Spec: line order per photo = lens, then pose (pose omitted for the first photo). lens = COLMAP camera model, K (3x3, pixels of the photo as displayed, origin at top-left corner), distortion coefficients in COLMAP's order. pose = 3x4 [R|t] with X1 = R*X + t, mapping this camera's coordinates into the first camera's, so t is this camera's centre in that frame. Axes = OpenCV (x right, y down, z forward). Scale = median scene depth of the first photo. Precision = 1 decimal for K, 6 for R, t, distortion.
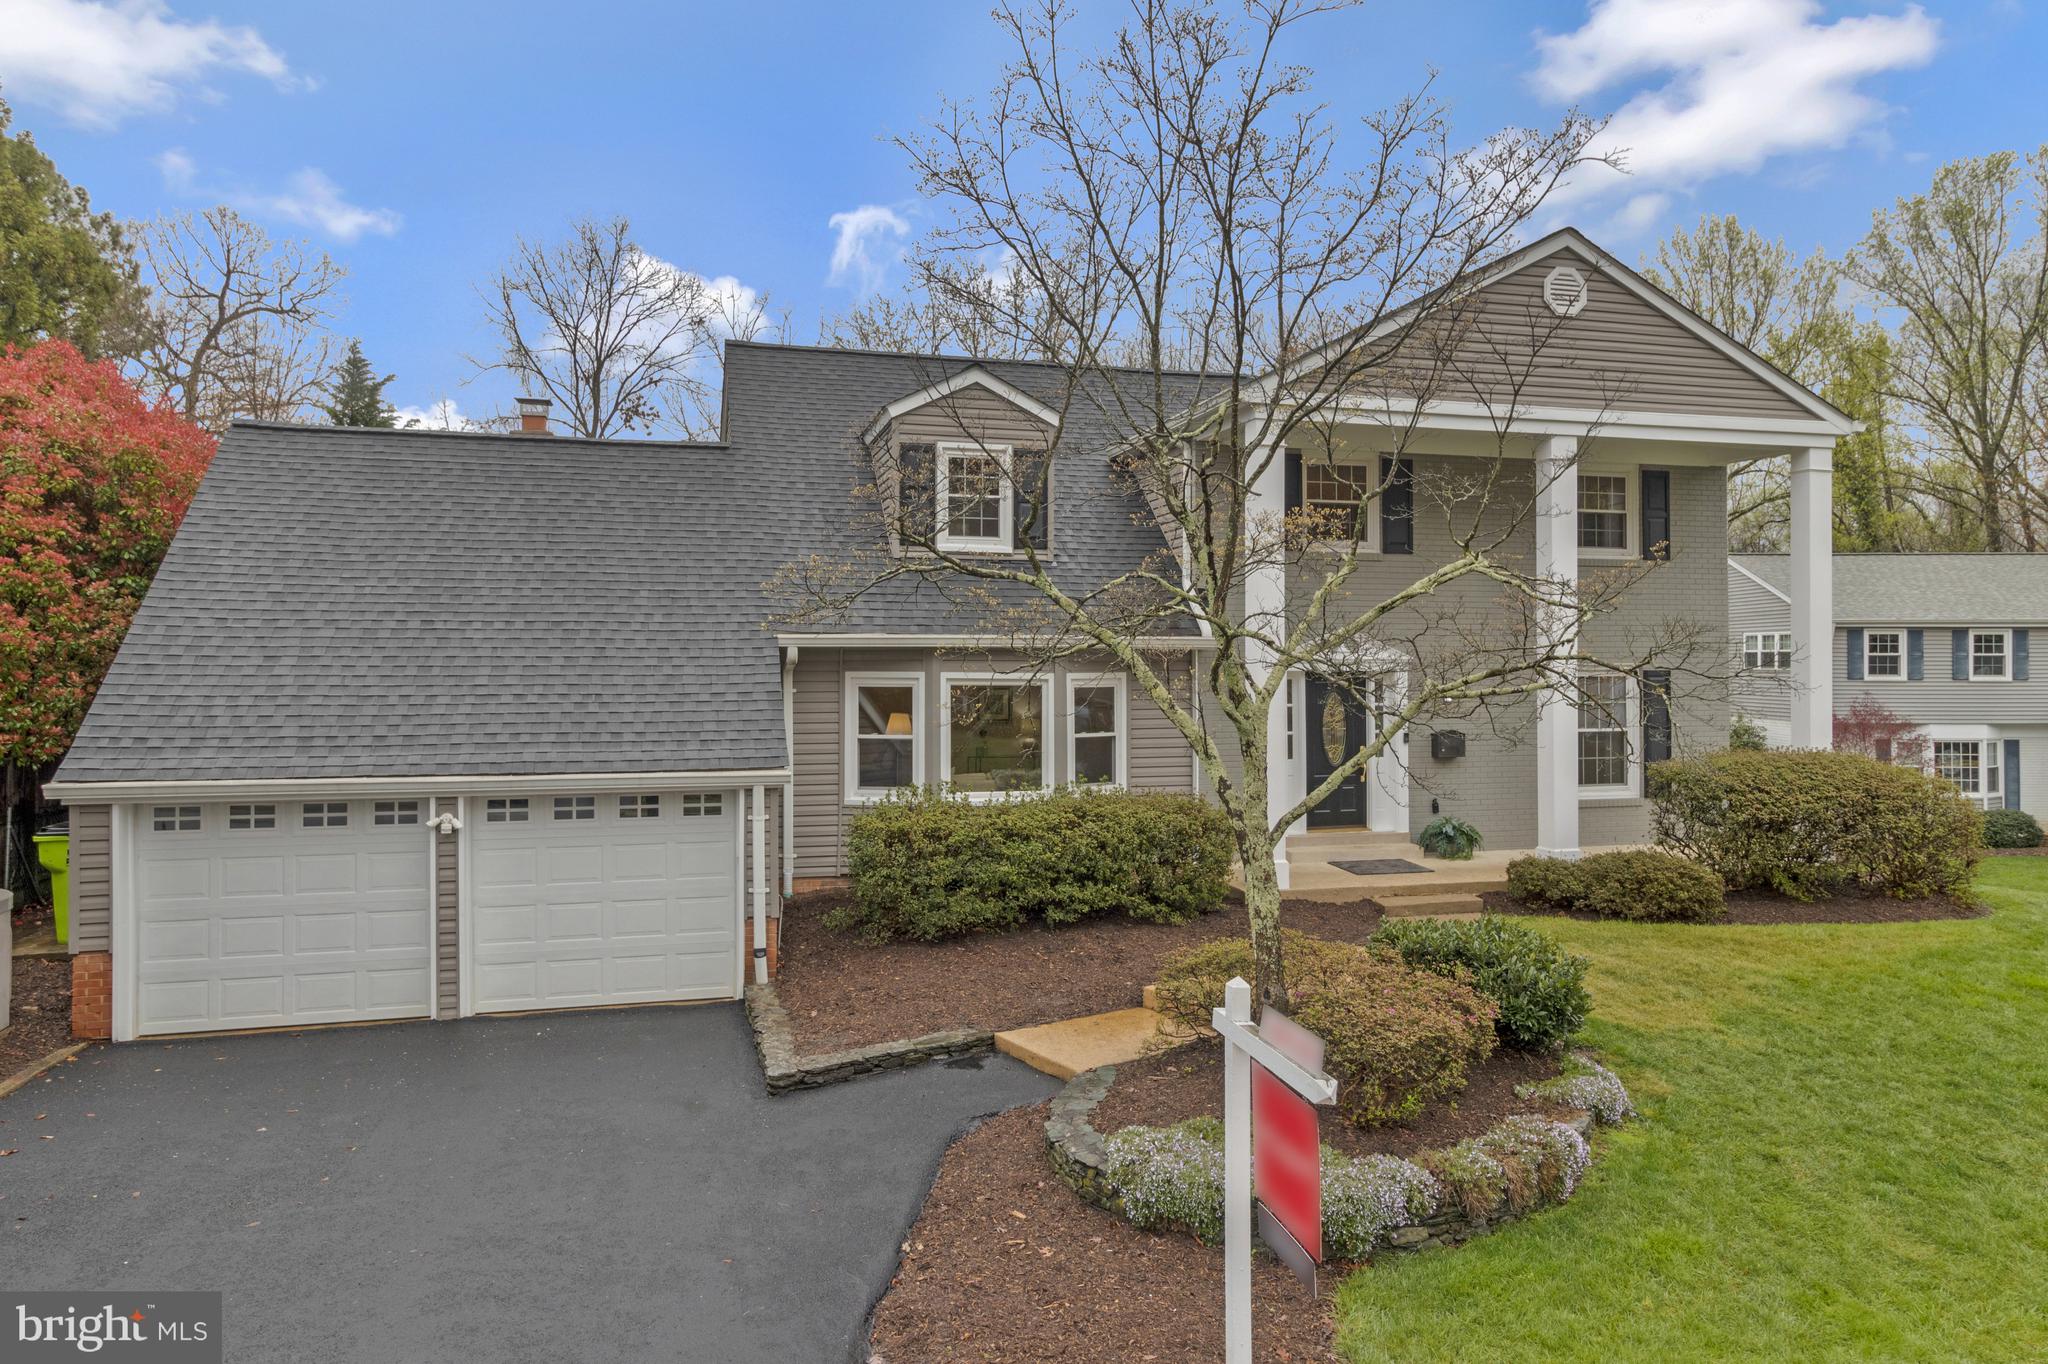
lens RADIAL K [[1284.8, 0, 1025.9], [0, 1284.8, 668.0], [0, 0, 1]] dist [-0.001488, -0.000273]
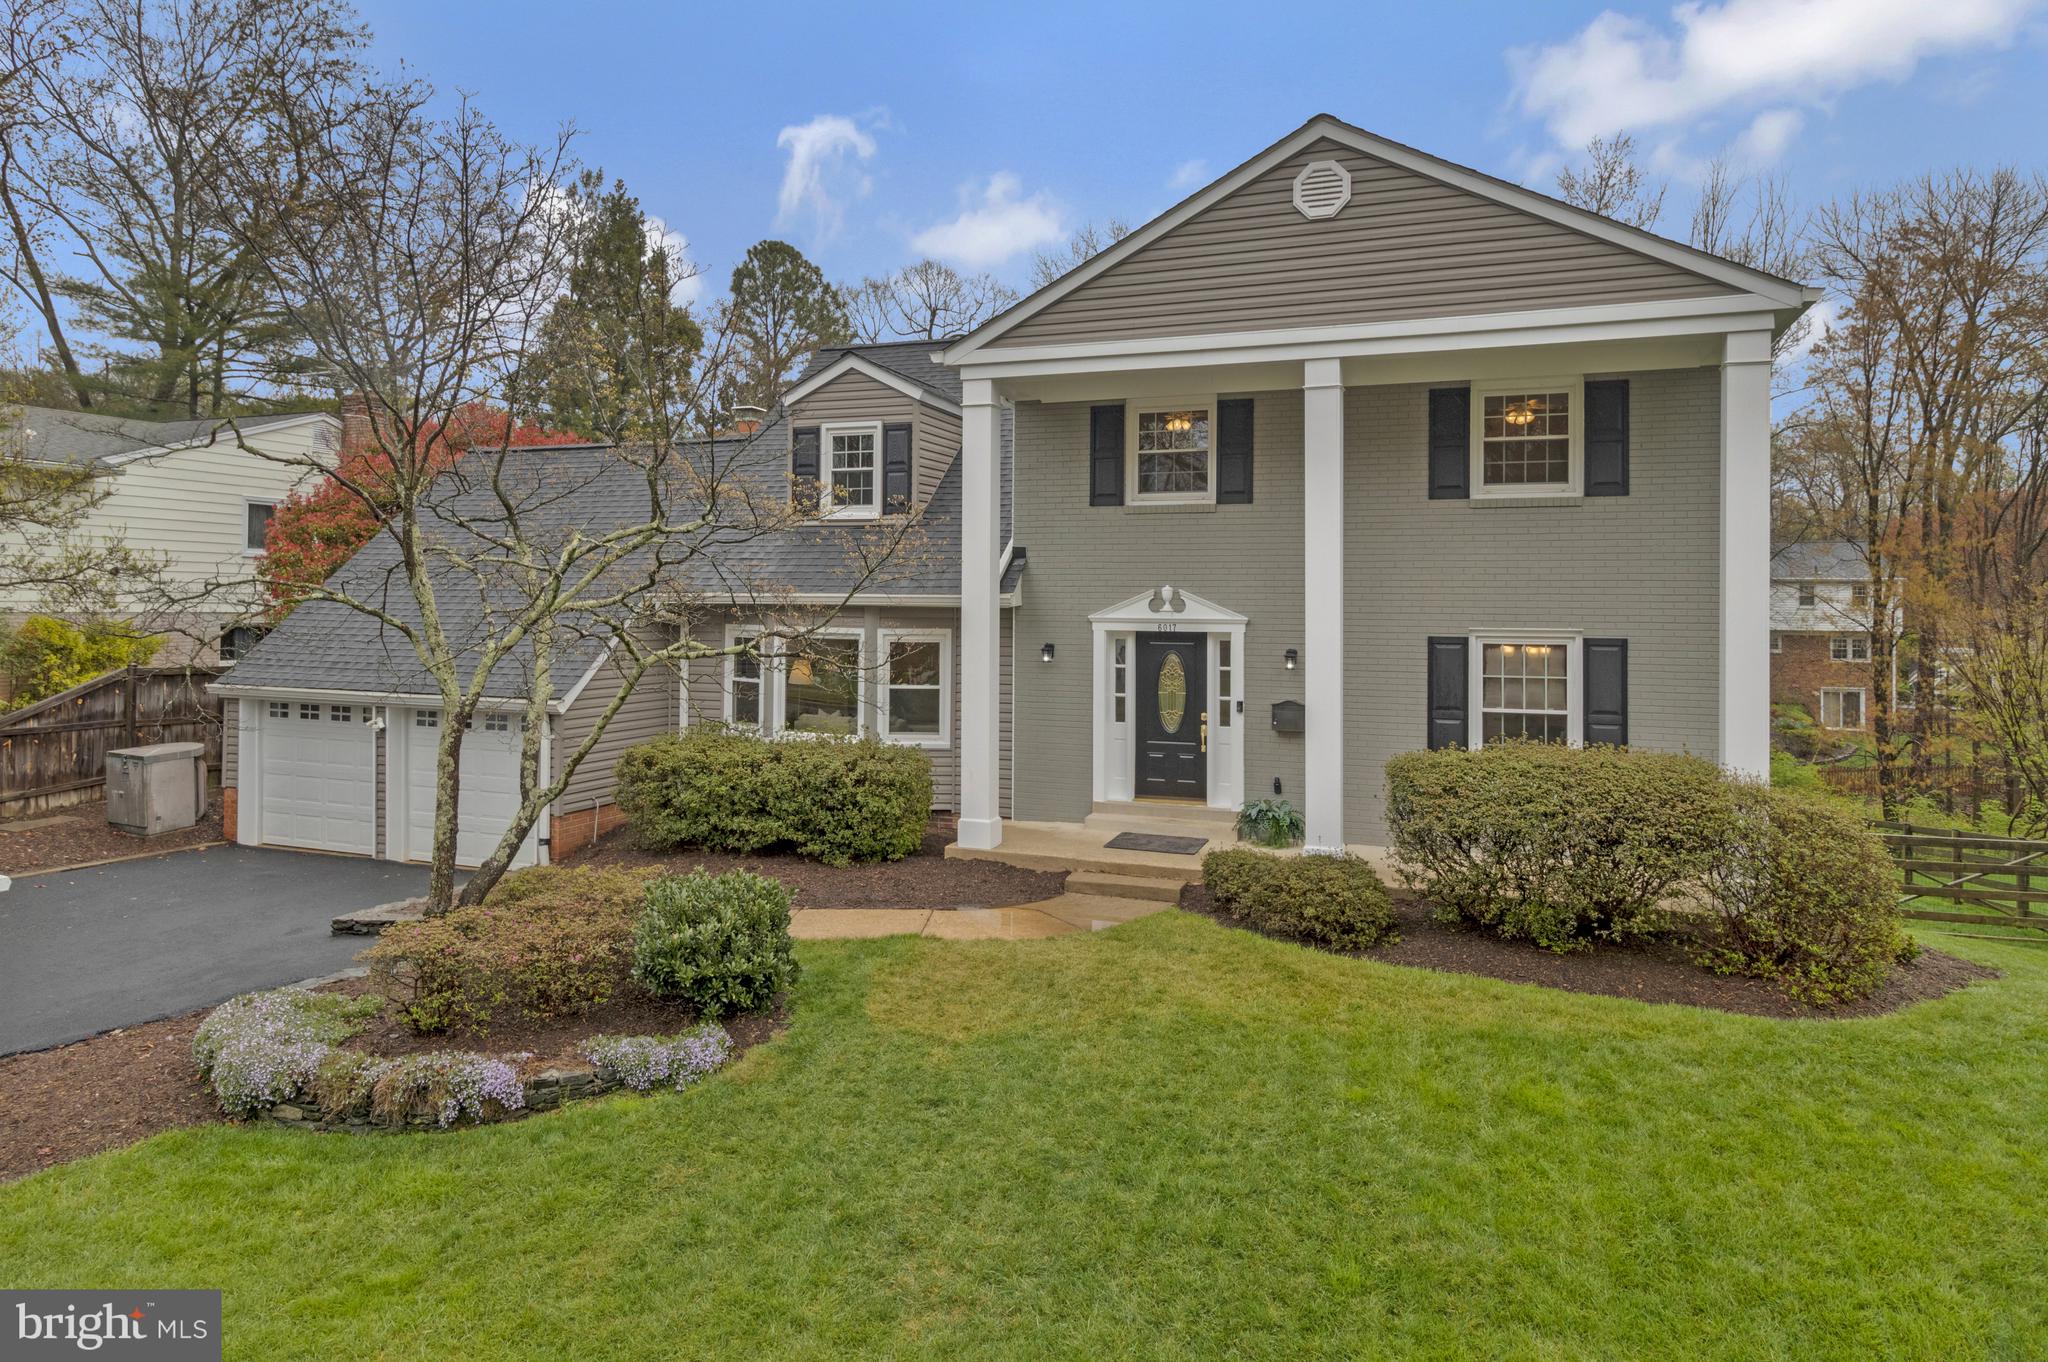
lens RADIAL K [[1209.3, 0, 1012.4], [0, 1209.3, 607.8], [0, 0, 1]] dist [0.002009, 0.000244]
pose [[0.816753, 0.007305, -0.576941, 0.708246], [-0.012502, 0.999909, -0.005037, -0.009804], [0.576852, 0.011327, 0.816770, 0.228253]]
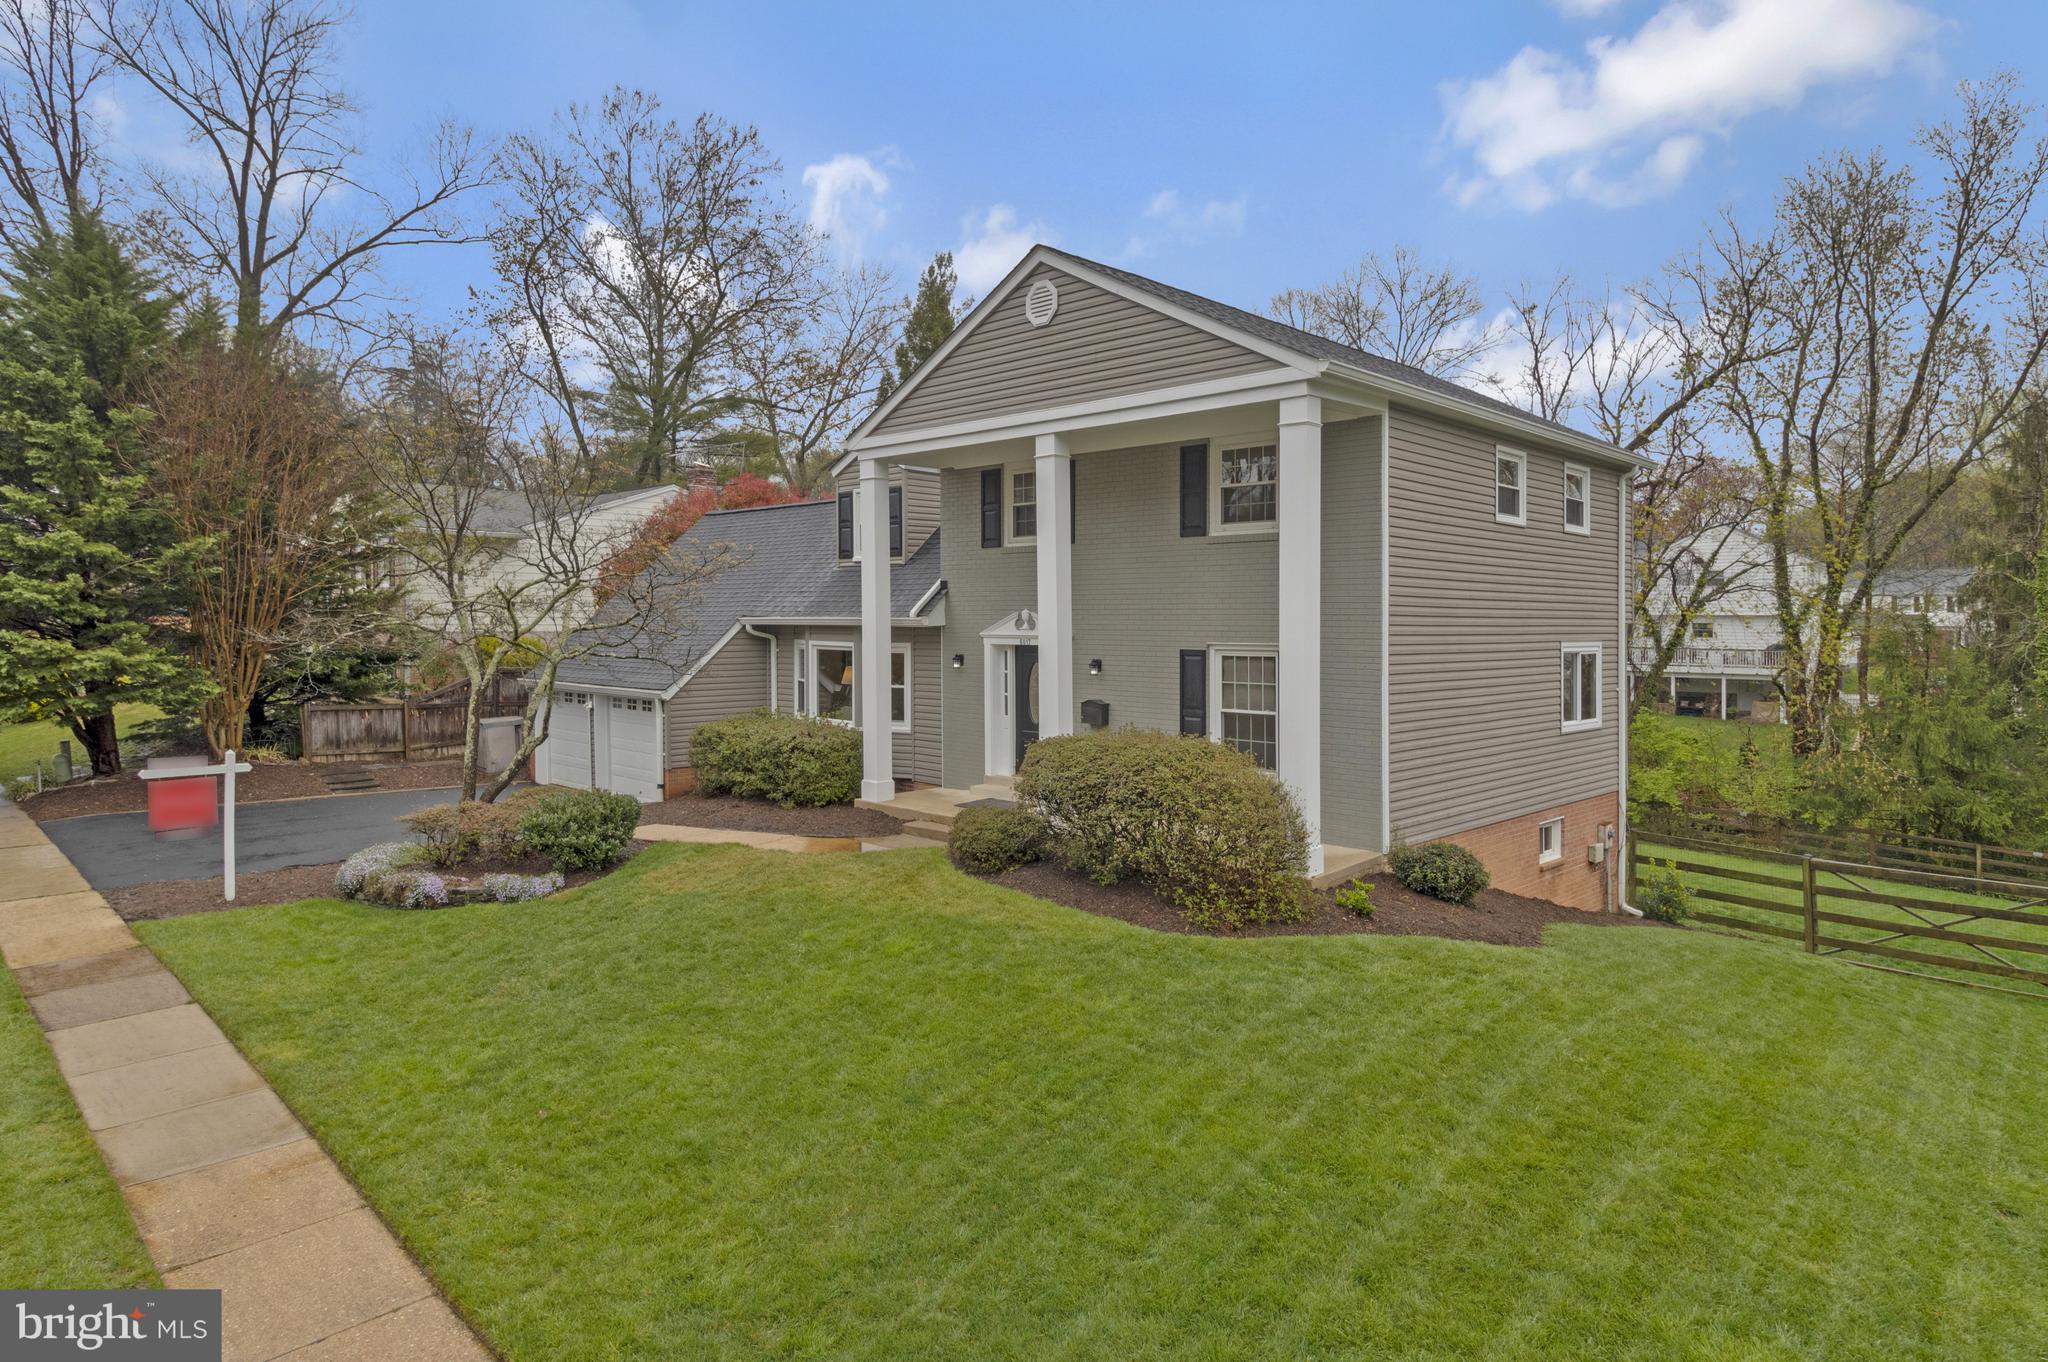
lens RADIAL K [[1209.3, 0, 1030.8], [0, 1209.3, 674.5], [0, 0, 1]] dist [0.002009, 0.000244]
pose [[0.521221, 0.039060, -0.852527, 1.296093], [-0.012466, 0.999194, 0.038158, -0.014364], [0.853330, -0.009261, 0.521288, 0.443318]]
